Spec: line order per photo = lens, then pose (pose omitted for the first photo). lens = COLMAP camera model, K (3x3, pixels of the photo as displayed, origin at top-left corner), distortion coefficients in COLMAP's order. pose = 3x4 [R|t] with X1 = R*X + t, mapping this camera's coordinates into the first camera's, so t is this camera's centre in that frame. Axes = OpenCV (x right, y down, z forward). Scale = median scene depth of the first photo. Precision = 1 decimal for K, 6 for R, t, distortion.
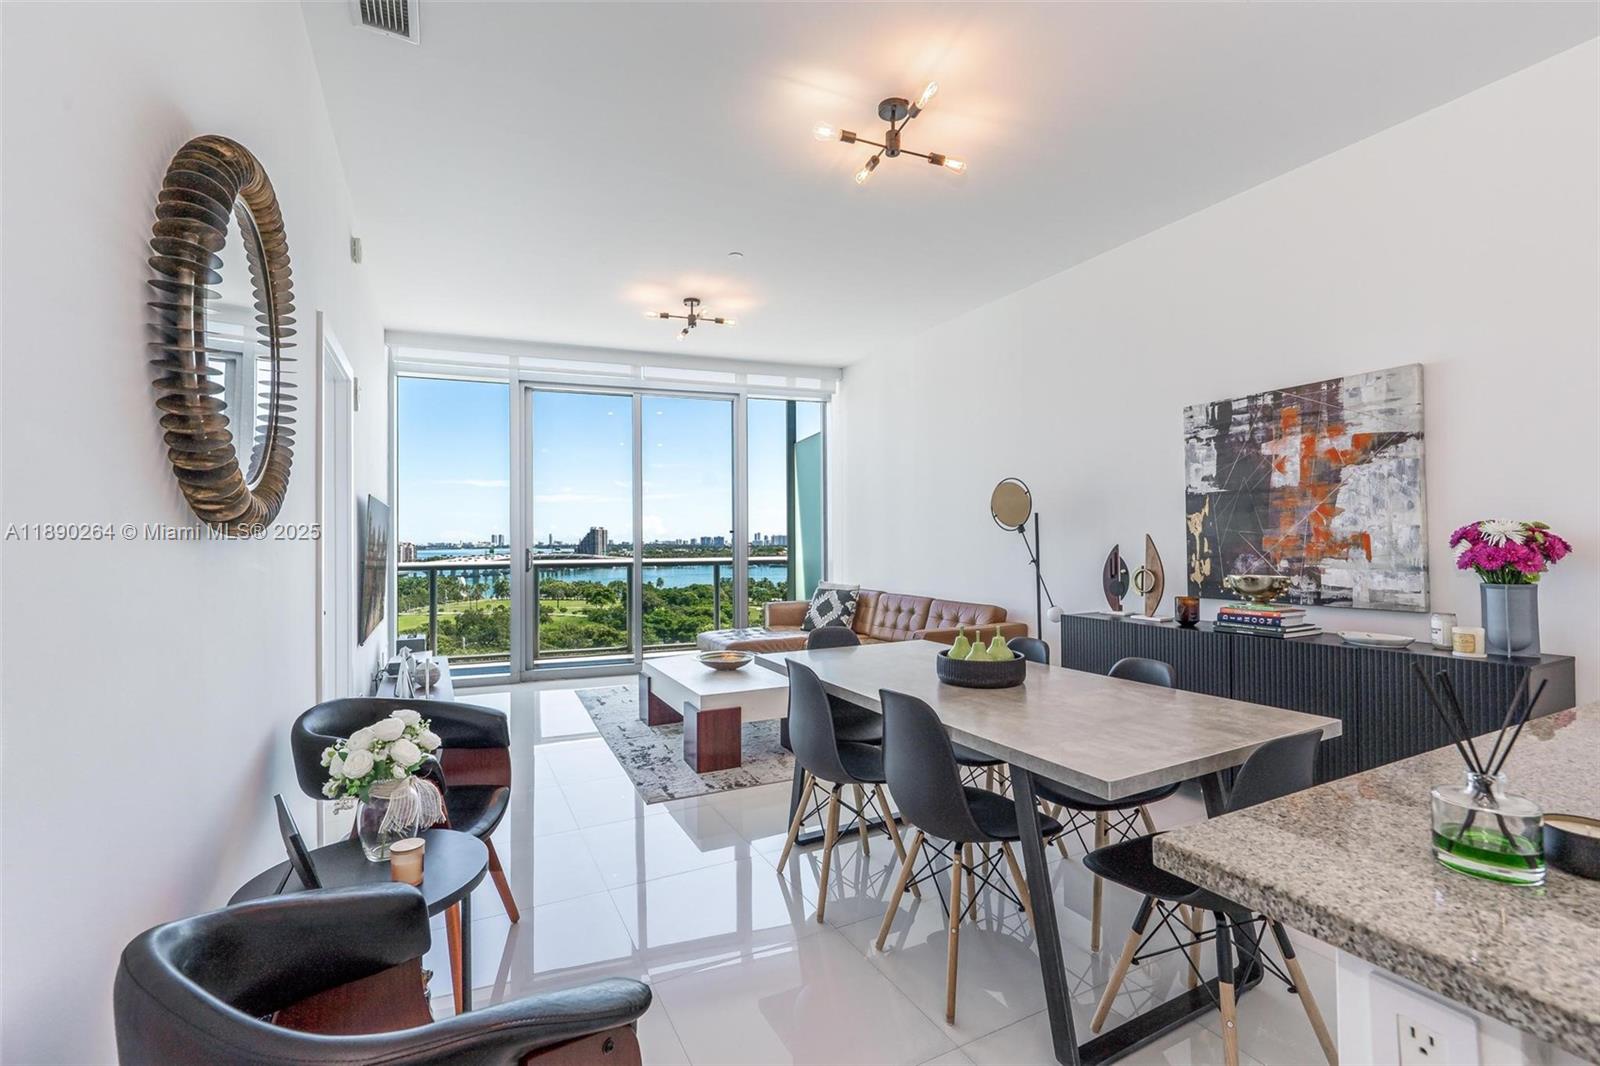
lens RADIAL K [[694.1, 0, 802.6], [0, 694.1, 531.8], [0, 0, 1]] dist [-0.007831, 0.000036]
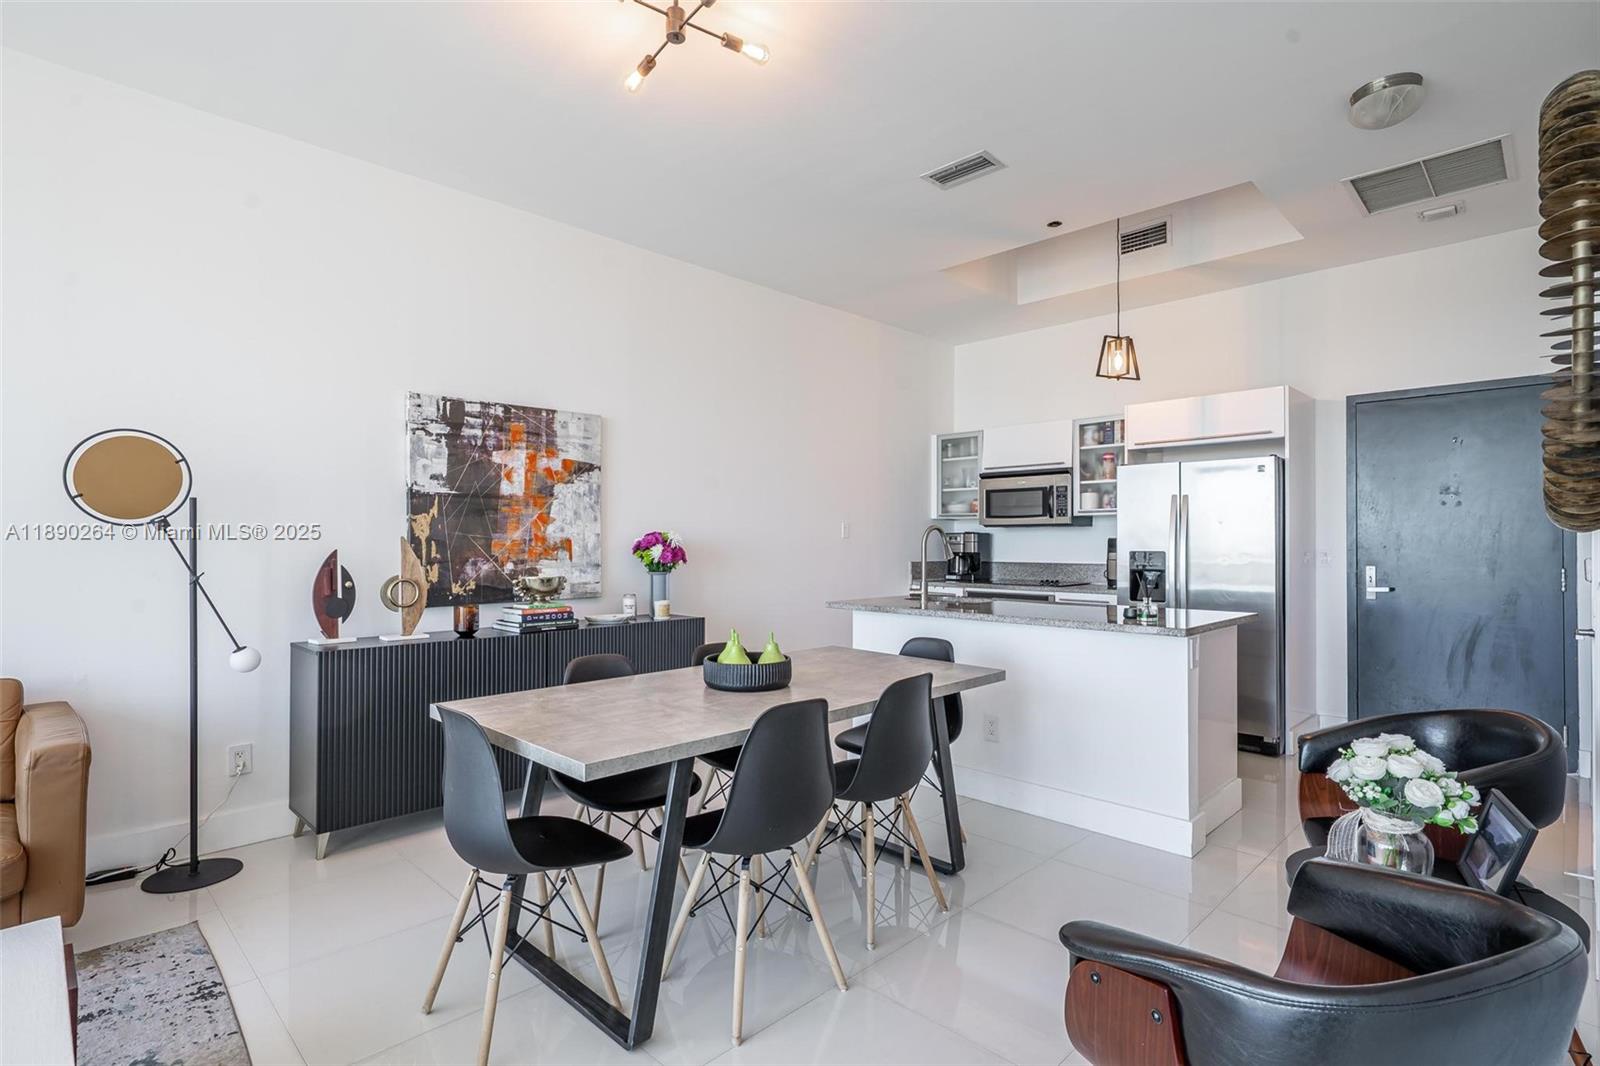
lens RADIAL K [[789.2, 0, 791.7], [0, 789.2, 535.0], [0, 0, 1]] dist [0.001113, 0.000369]
pose [[-0.300039, 0.015469, 0.953802, -0.557564], [-0.010305, 0.999758, -0.019456, 0.015570], [-0.953871, -0.015667, -0.299806, 0.858239]]
